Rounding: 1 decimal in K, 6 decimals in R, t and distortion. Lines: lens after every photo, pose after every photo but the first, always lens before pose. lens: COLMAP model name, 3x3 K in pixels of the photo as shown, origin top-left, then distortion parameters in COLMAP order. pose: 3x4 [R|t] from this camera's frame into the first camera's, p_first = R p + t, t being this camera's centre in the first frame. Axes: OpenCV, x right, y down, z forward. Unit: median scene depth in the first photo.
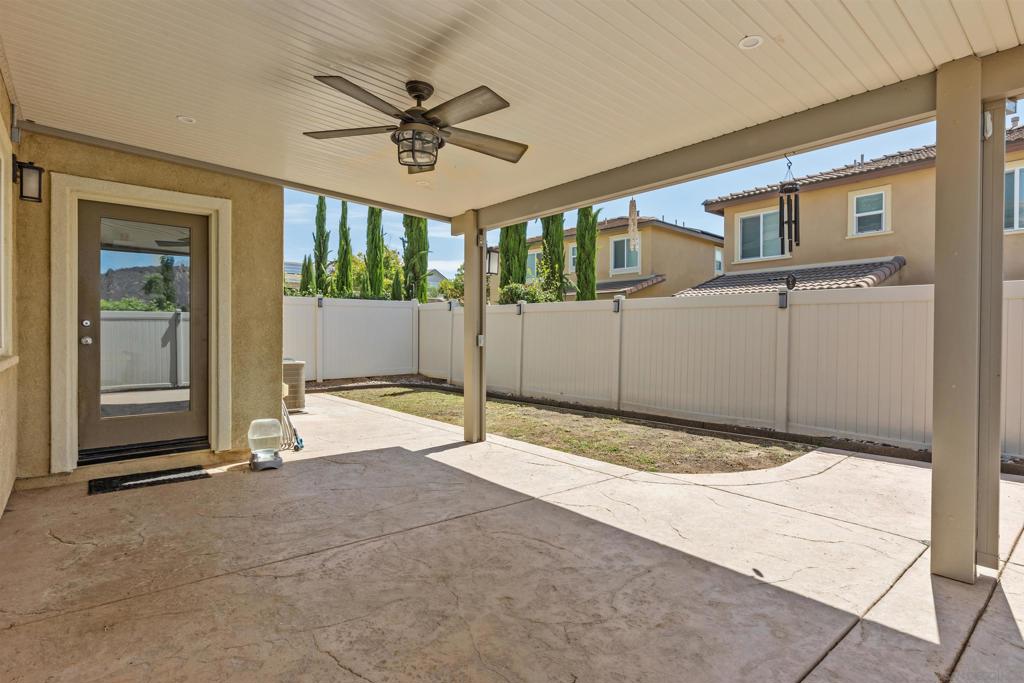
lens RADIAL K [[523.5, 0, 514.2], [0, 523.5, 337.3], [0, 0, 1]] dist [-0.005002, 0.001027]
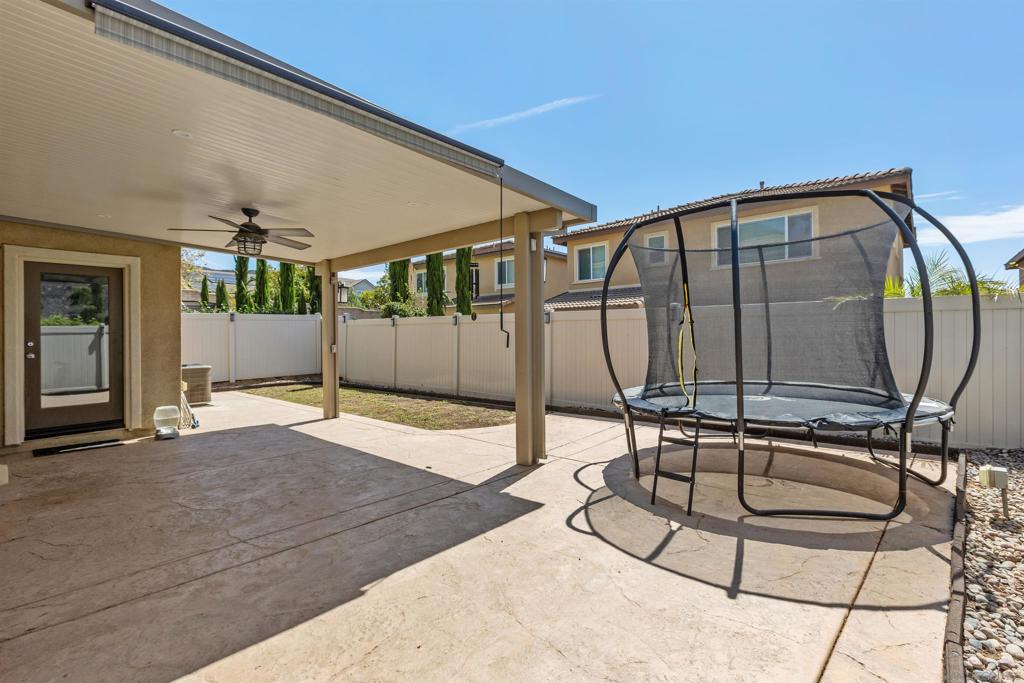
lens RADIAL K [[458.9, 0, 509.7], [0, 458.9, 333.2], [0, 0, 1]] dist [-0.001174, -0.001424]
pose [[0.988314, -0.014565, 0.151735, 0.254117], [0.016425, 0.999804, -0.011014, -0.016526], [-0.151545, 0.013377, 0.988360, -0.378621]]
